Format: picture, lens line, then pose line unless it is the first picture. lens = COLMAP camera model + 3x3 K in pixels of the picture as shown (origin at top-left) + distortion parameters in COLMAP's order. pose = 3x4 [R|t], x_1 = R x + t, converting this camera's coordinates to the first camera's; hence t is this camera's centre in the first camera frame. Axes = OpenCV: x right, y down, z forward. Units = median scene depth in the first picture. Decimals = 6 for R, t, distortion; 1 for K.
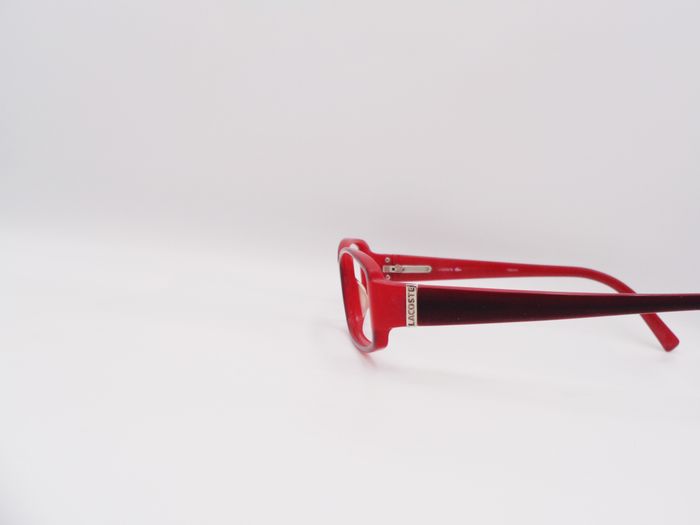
lens RADIAL K [[848.4, 0, 350.0], [0, 848.4, 262.5], [0, 0, 1]] dist [-0.011890, 0.000955]
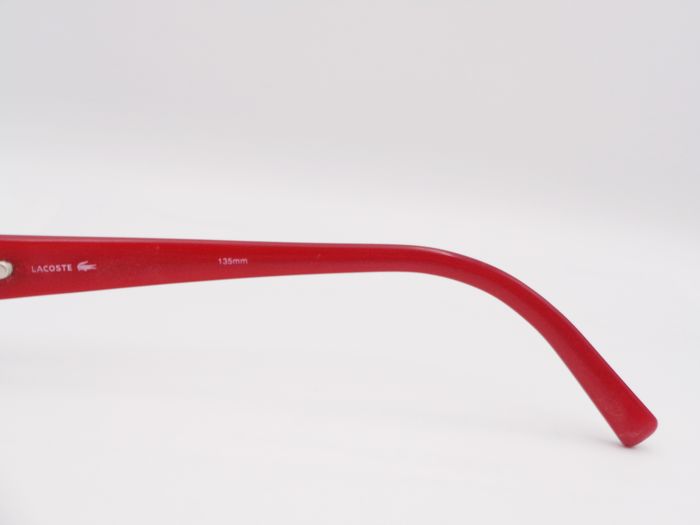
lens RADIAL K [[895.2, 0, 350.0], [0, 895.2, 262.5], [0, 0, 1]] dist [-0.354194, 0.002195]
pose [[0.989259, -0.045562, 0.138890, 0.313629], [0.043310, 0.998877, 0.019195, 0.007082], [-0.139609, -0.012973, 0.990122, 1.009545]]
